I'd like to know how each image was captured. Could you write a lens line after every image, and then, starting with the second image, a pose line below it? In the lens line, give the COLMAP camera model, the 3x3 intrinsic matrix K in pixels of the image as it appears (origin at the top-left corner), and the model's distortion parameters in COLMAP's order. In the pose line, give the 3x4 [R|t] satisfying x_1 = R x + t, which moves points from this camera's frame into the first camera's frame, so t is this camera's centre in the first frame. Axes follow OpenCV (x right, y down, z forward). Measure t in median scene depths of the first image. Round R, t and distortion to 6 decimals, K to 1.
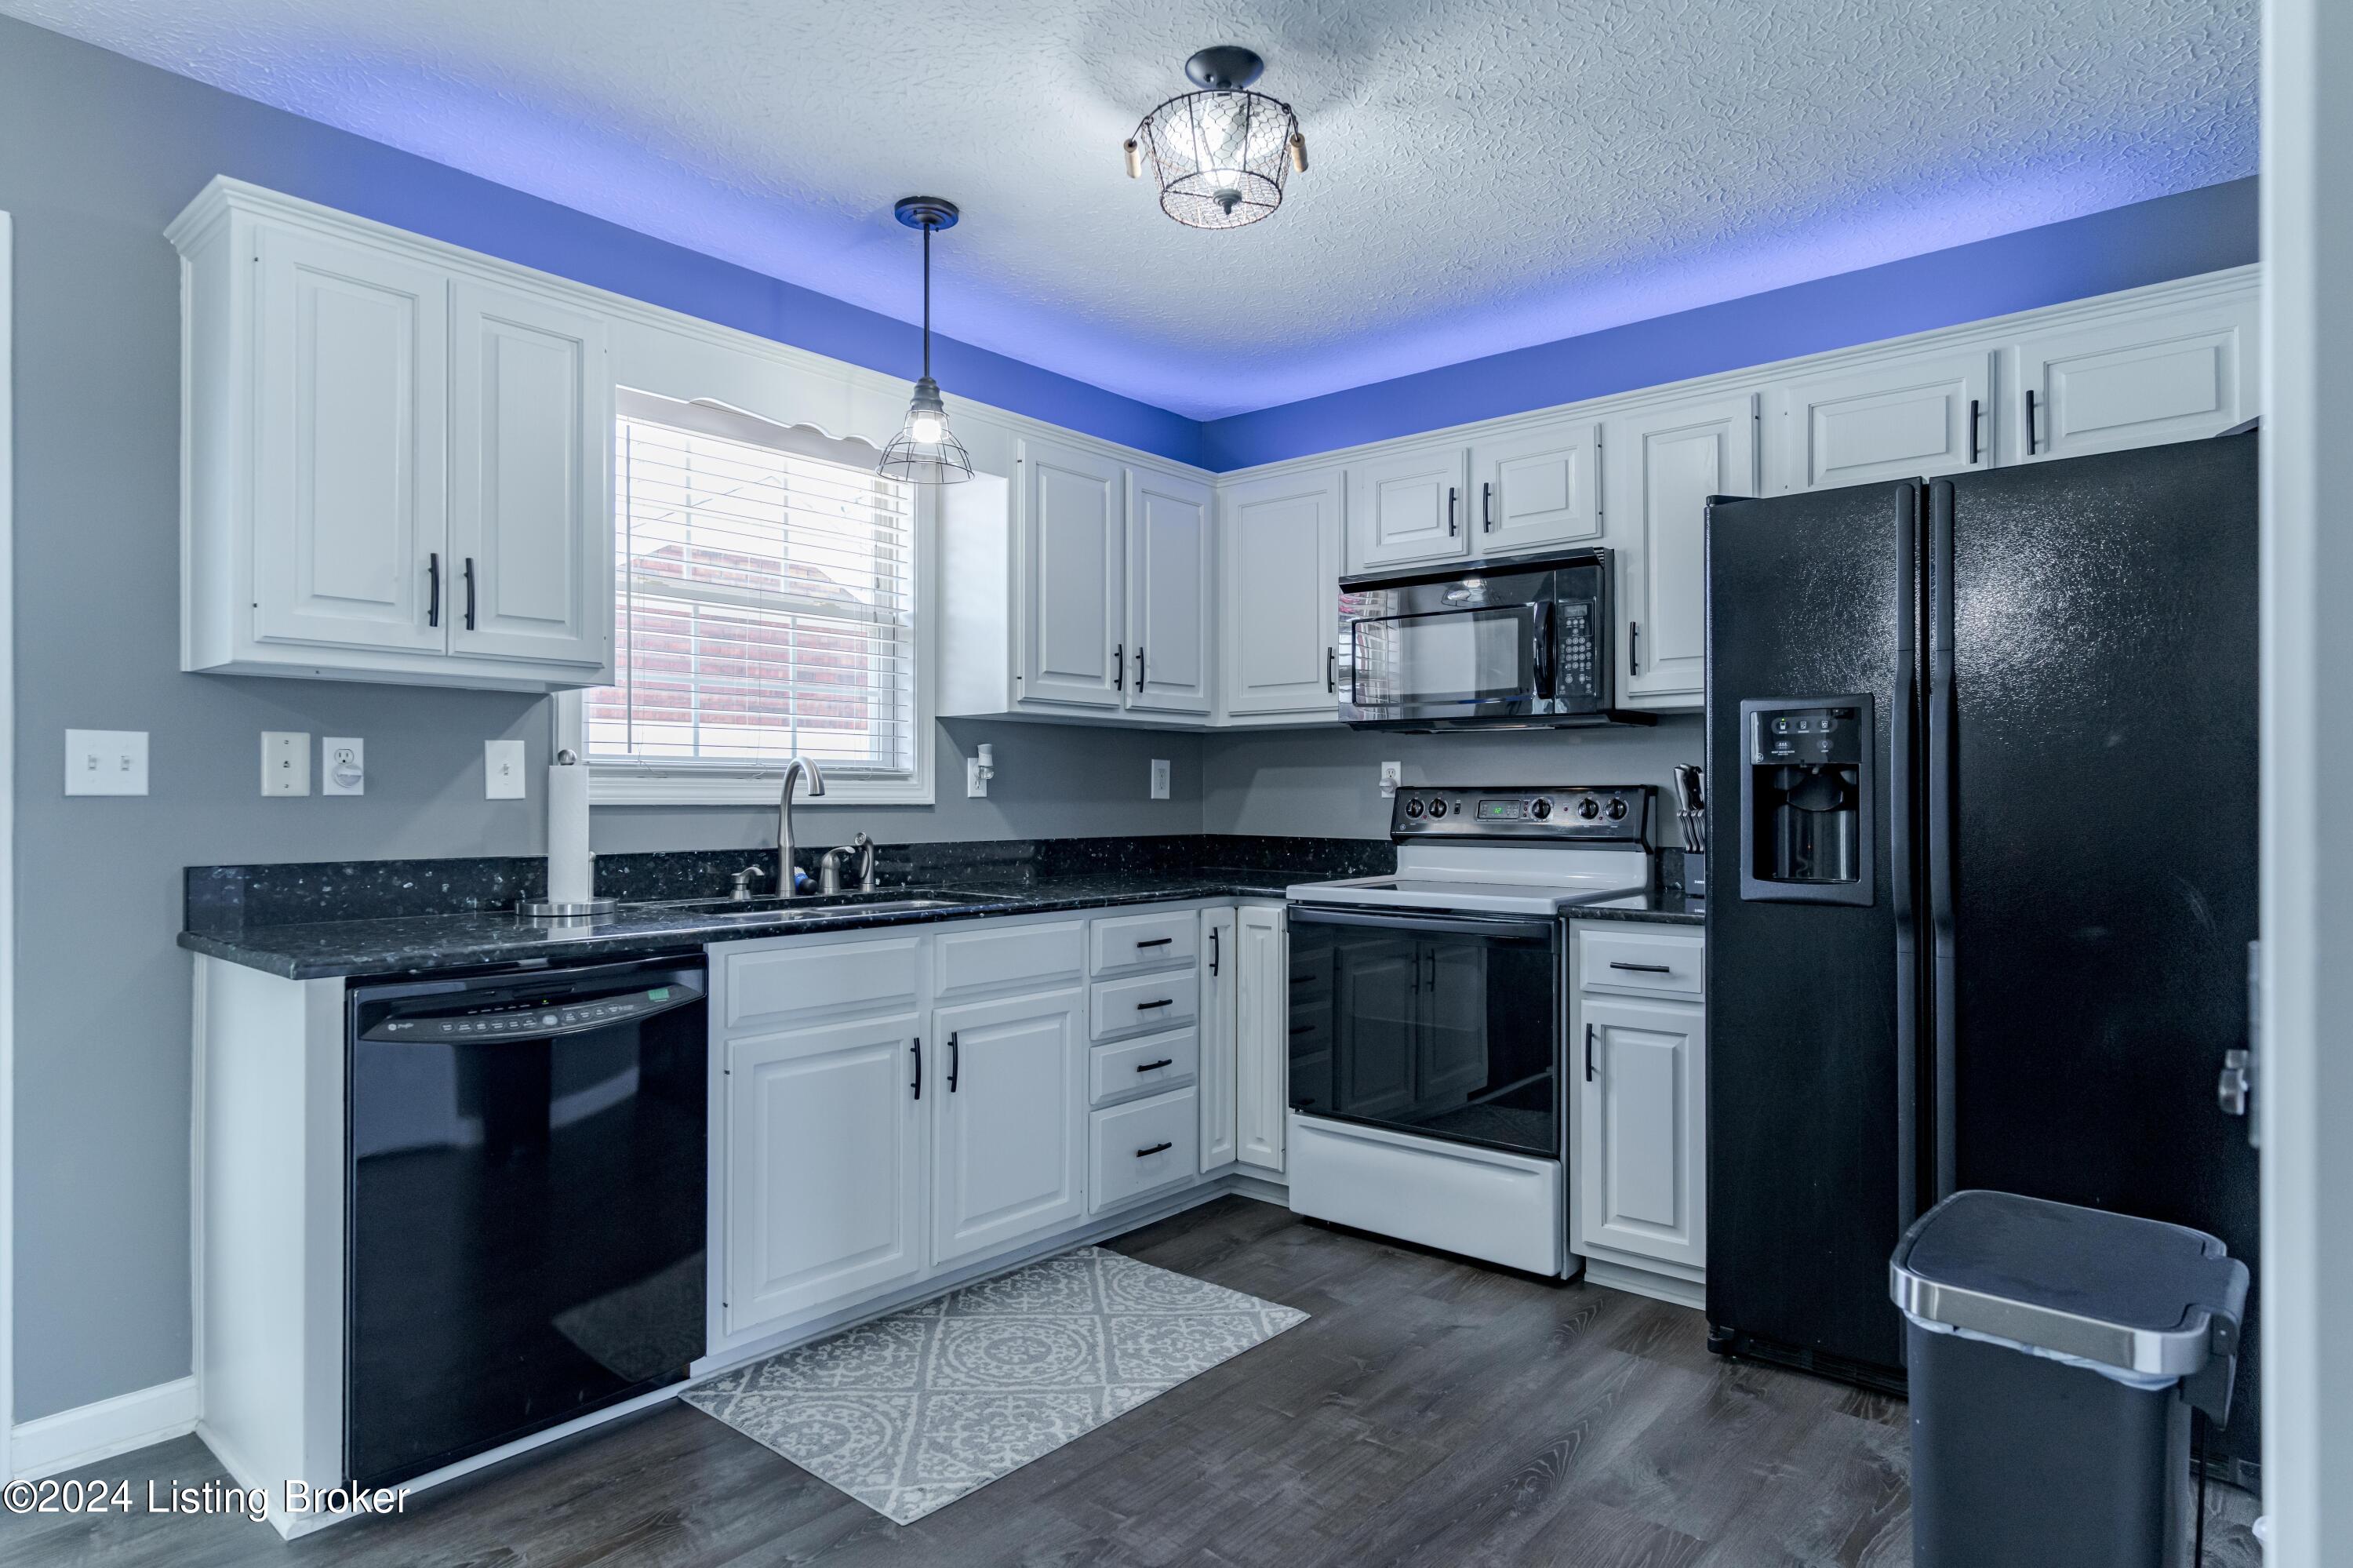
lens RADIAL K [[1329.4, 0, 1174.9], [0, 1329.4, 795.0], [0, 0, 1]] dist [0.006857, 0.000597]
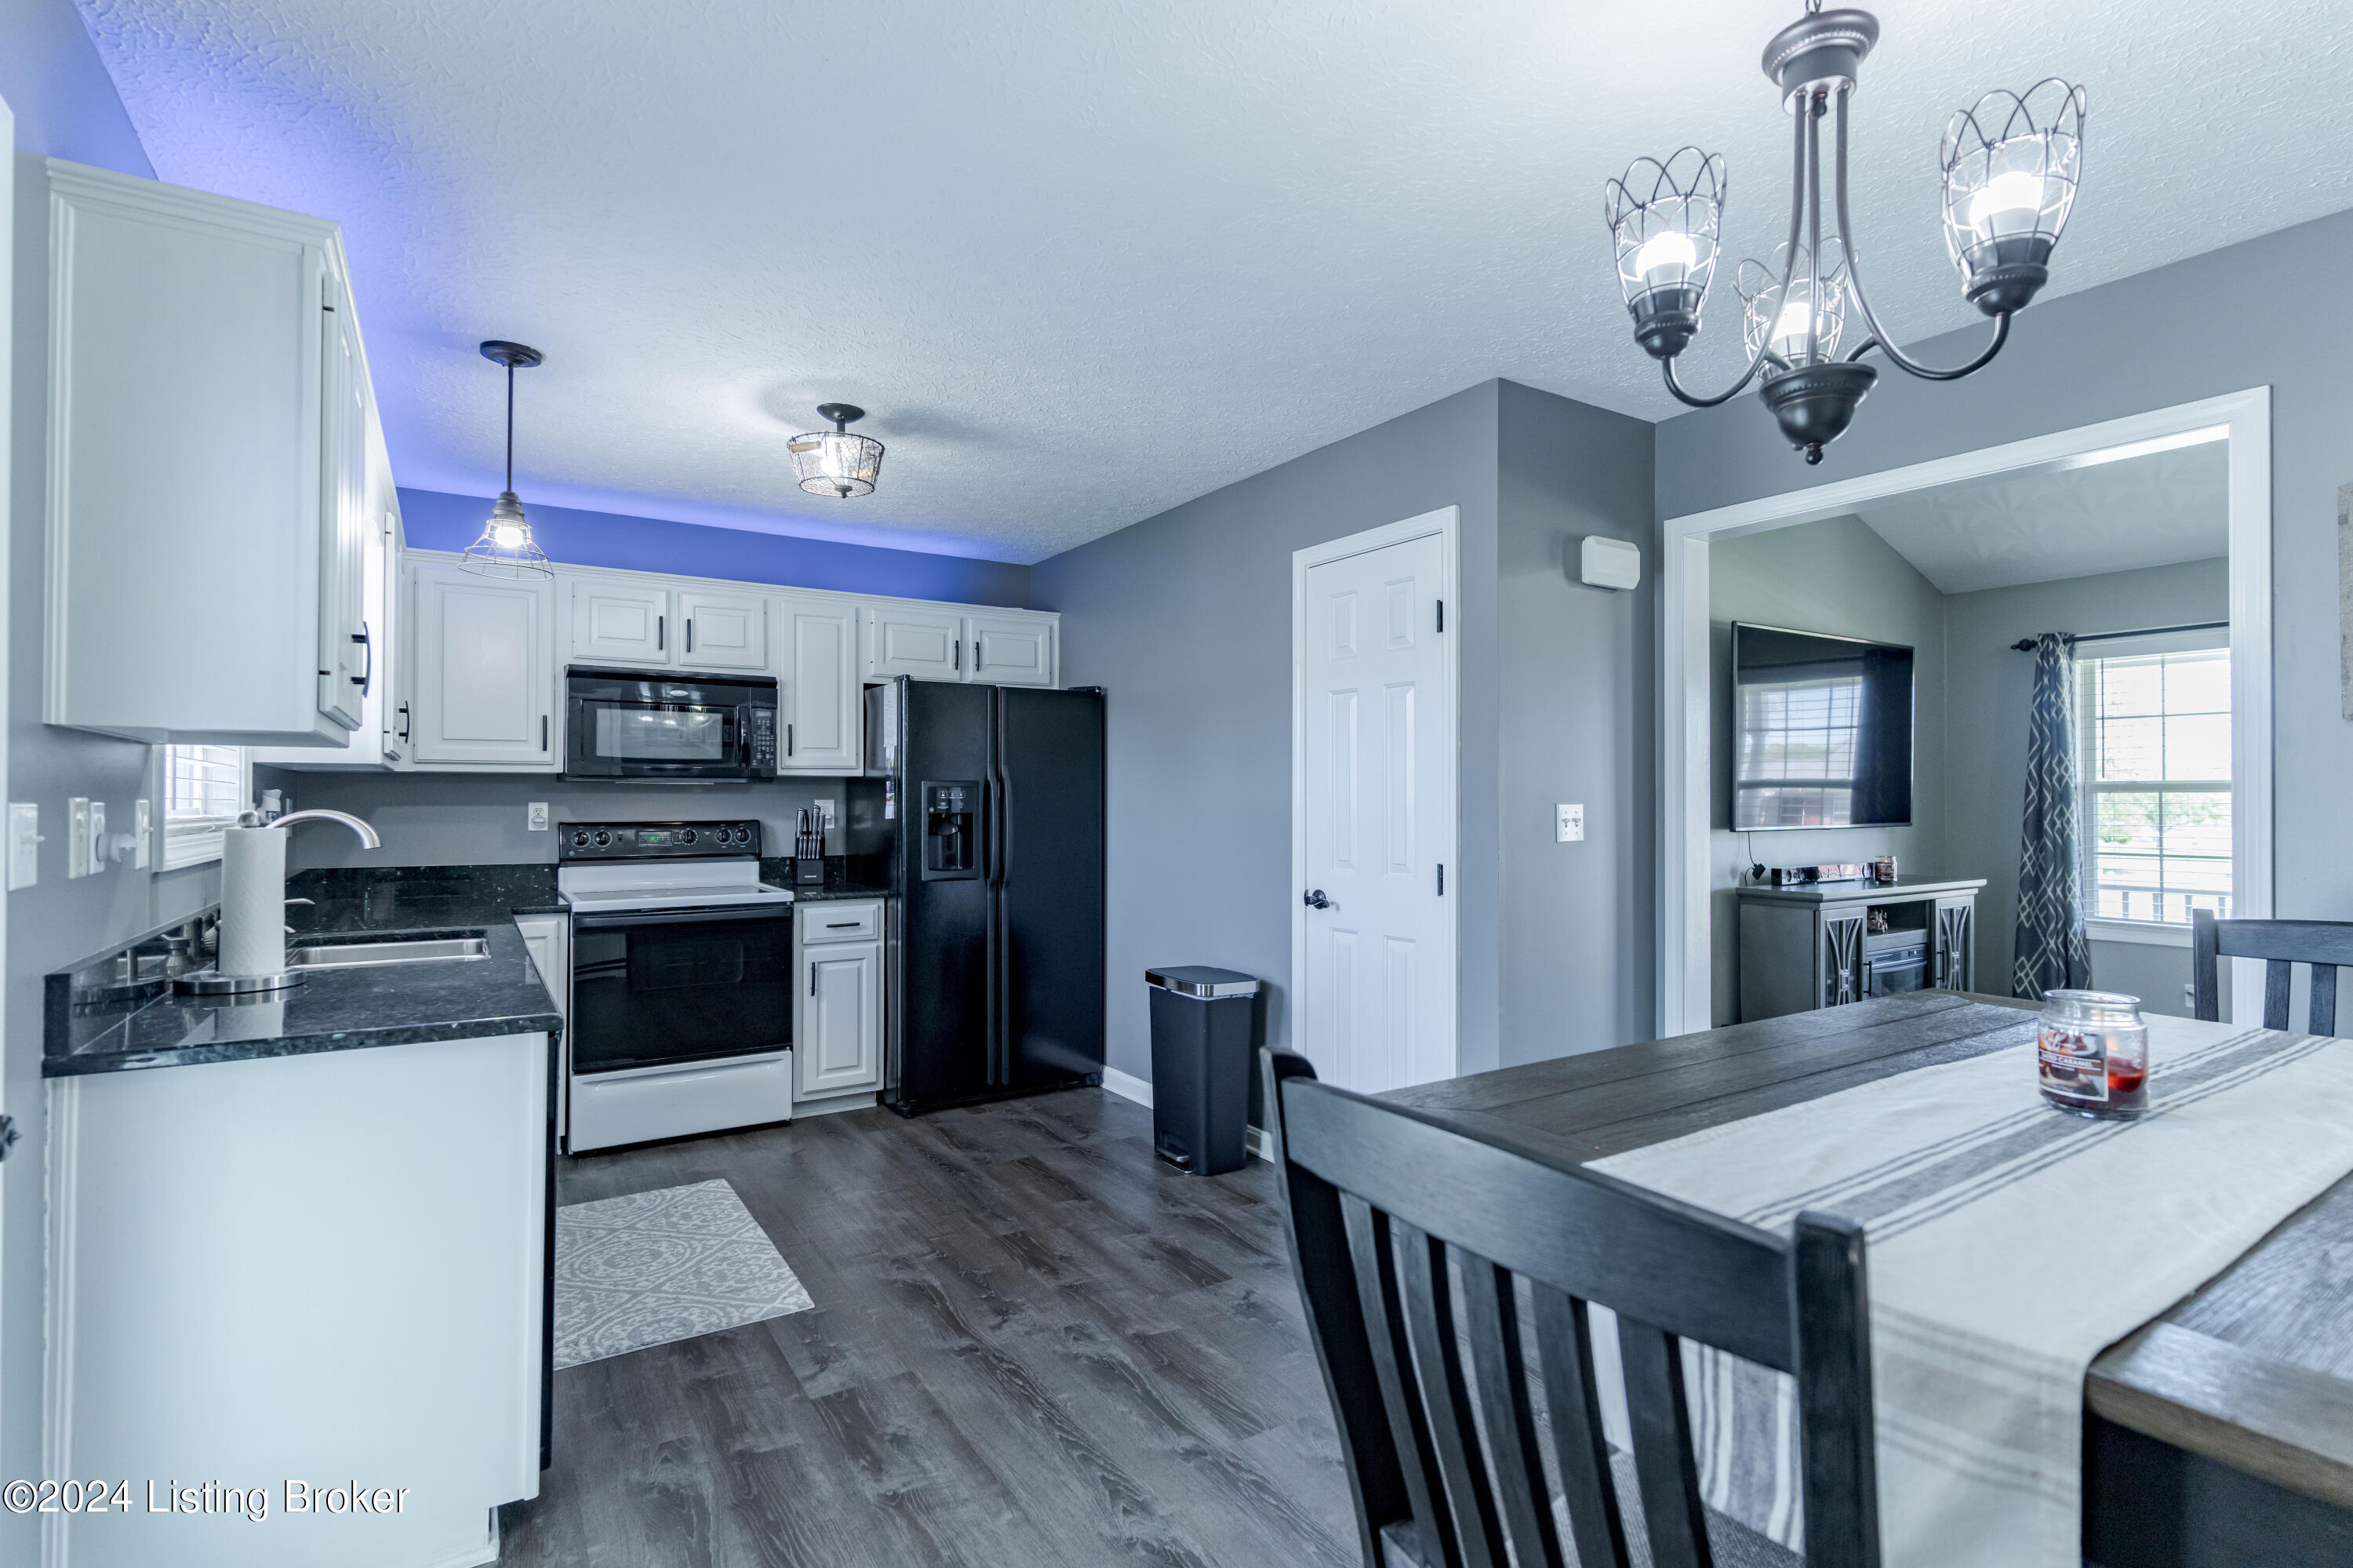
lens RADIAL K [[1117.5, 0, 1173.1], [0, 1117.5, 792.3], [0, 0, 1]] dist [0.001801, -0.000529]
pose [[0.285757, 0.003779, 0.958295, -0.969572], [0.000889, 0.999991, -0.004209, -0.042313], [-0.958302, 0.002055, 0.285751, 0.148269]]
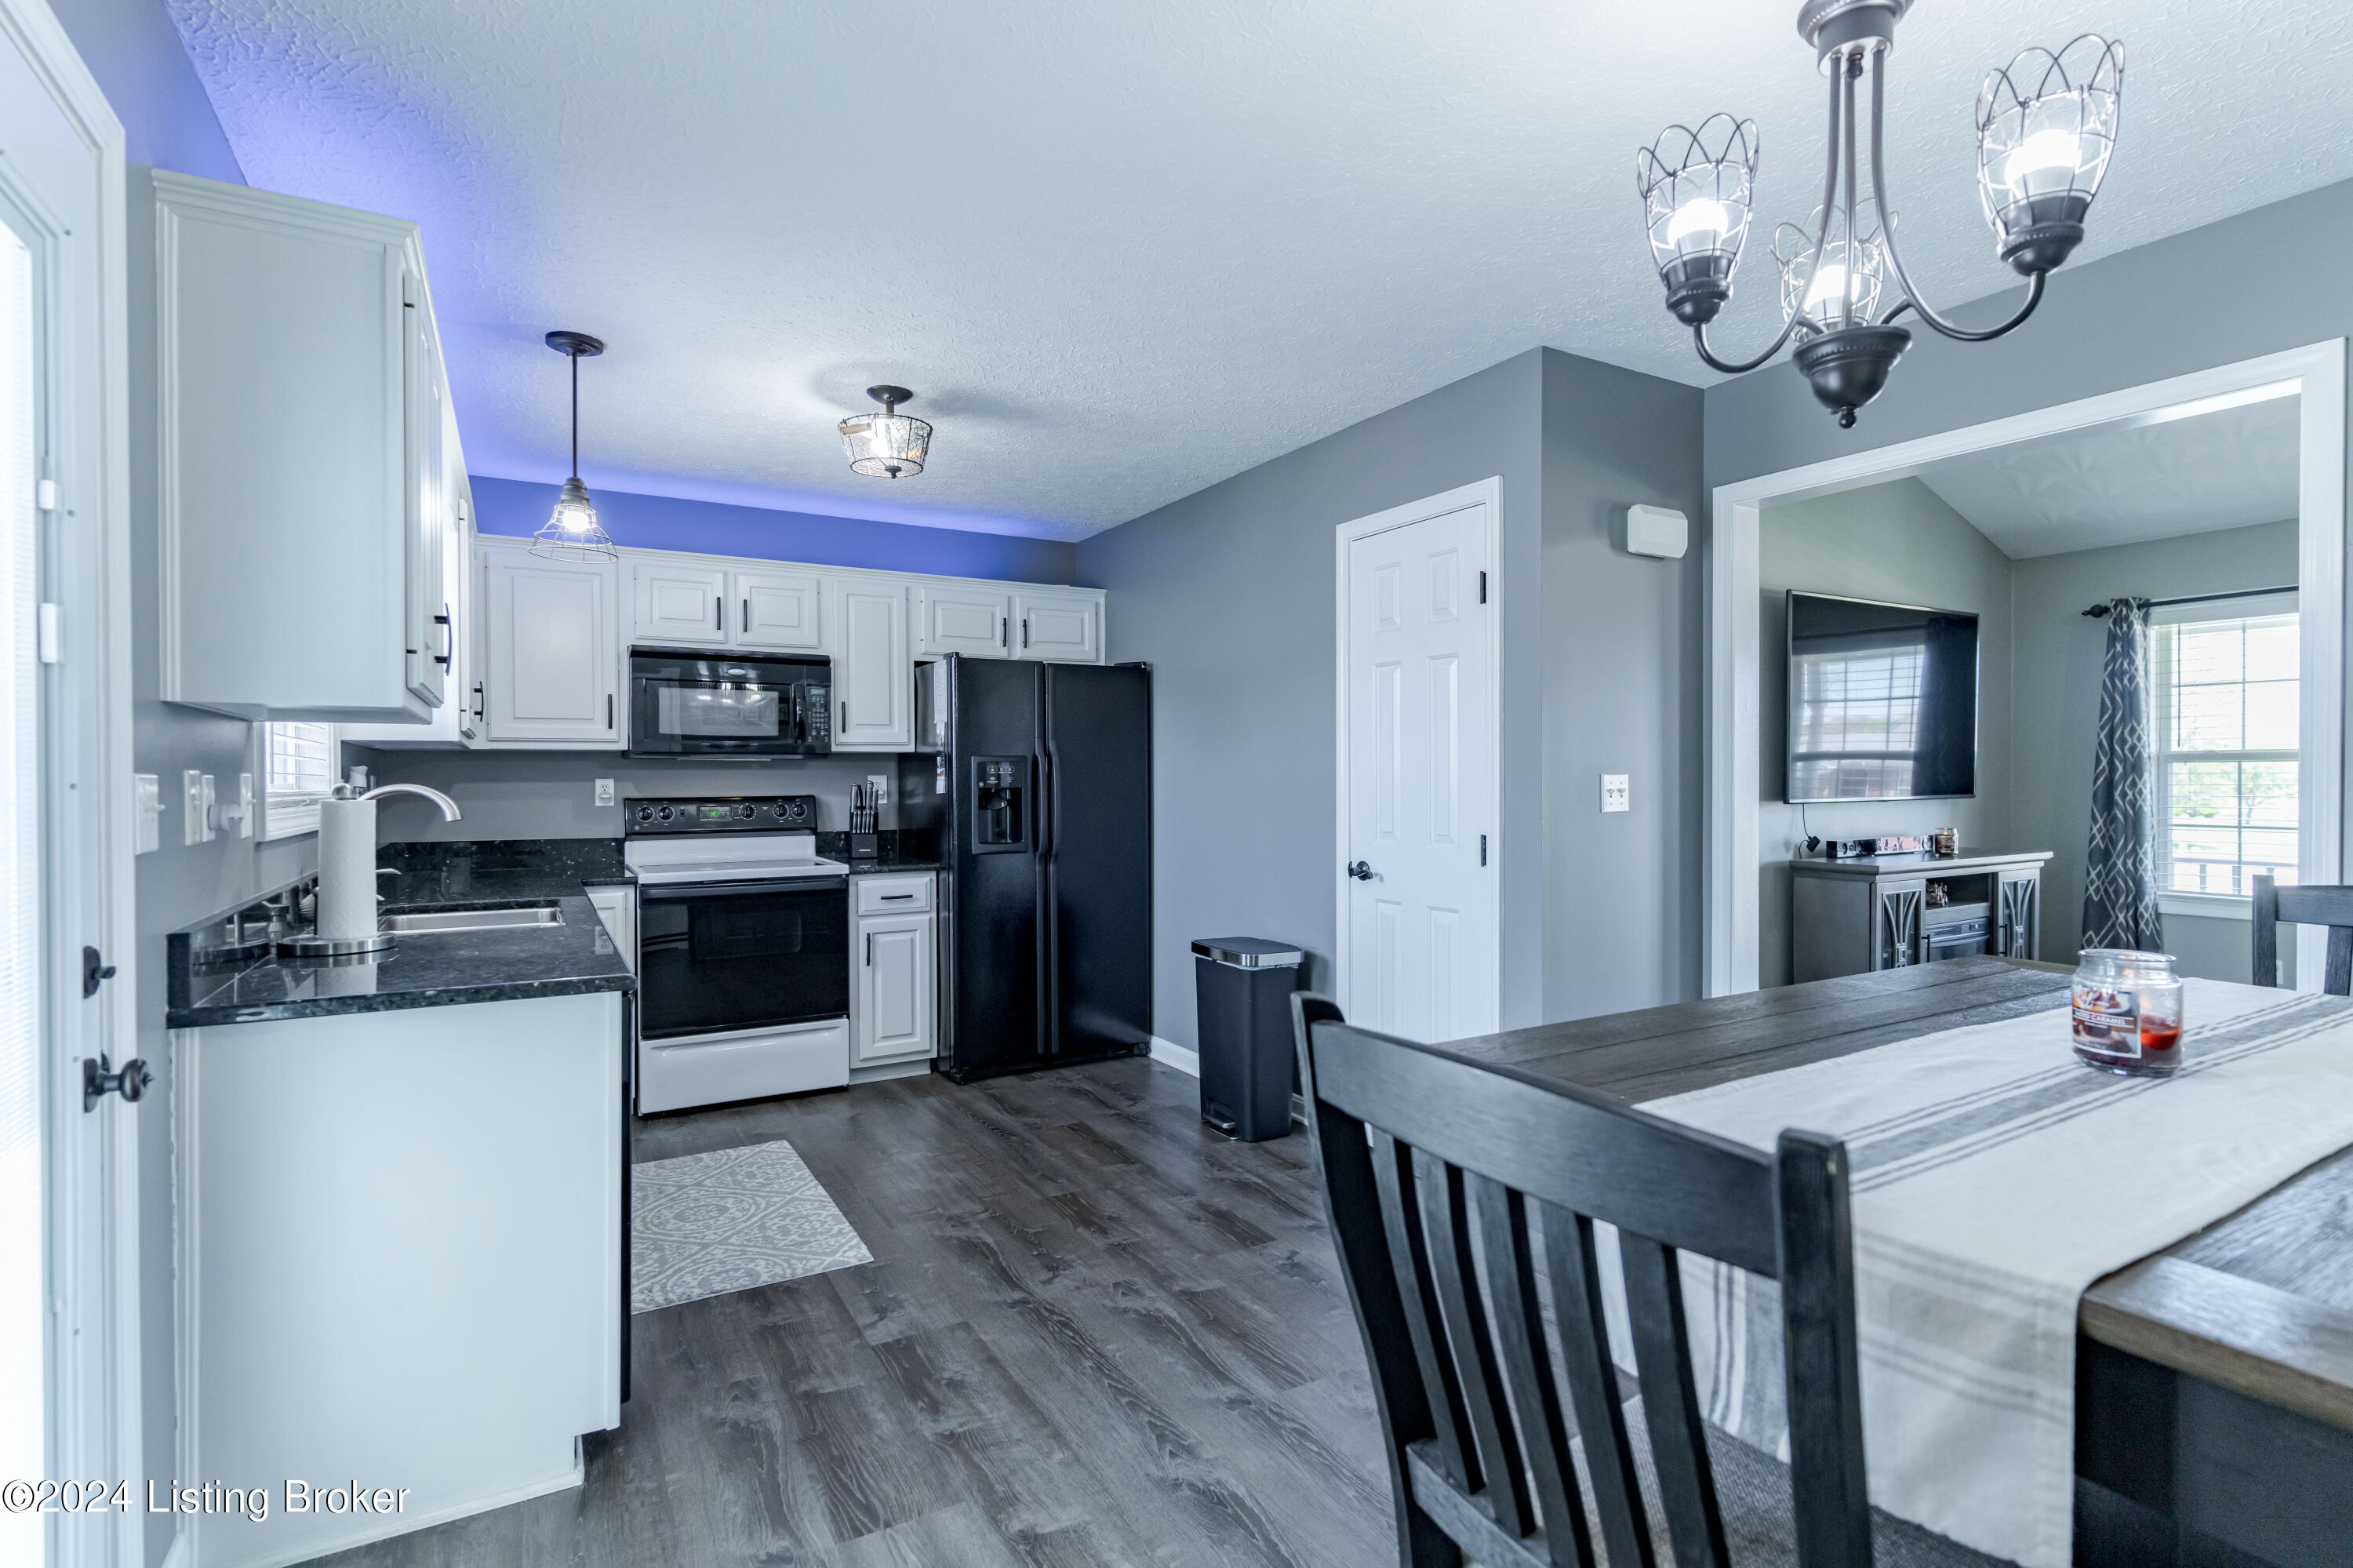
lens RADIAL K [[1117.5, 0, 1172.7], [0, 1117.5, 790.6], [0, 0, 1]] dist [0.001801, -0.000529]
pose [[0.326852, -0.015274, 0.944952, -0.985426], [0.005753, 0.999883, 0.014172, -0.036768], [-0.945058, 0.000804, 0.326901, 0.139367]]
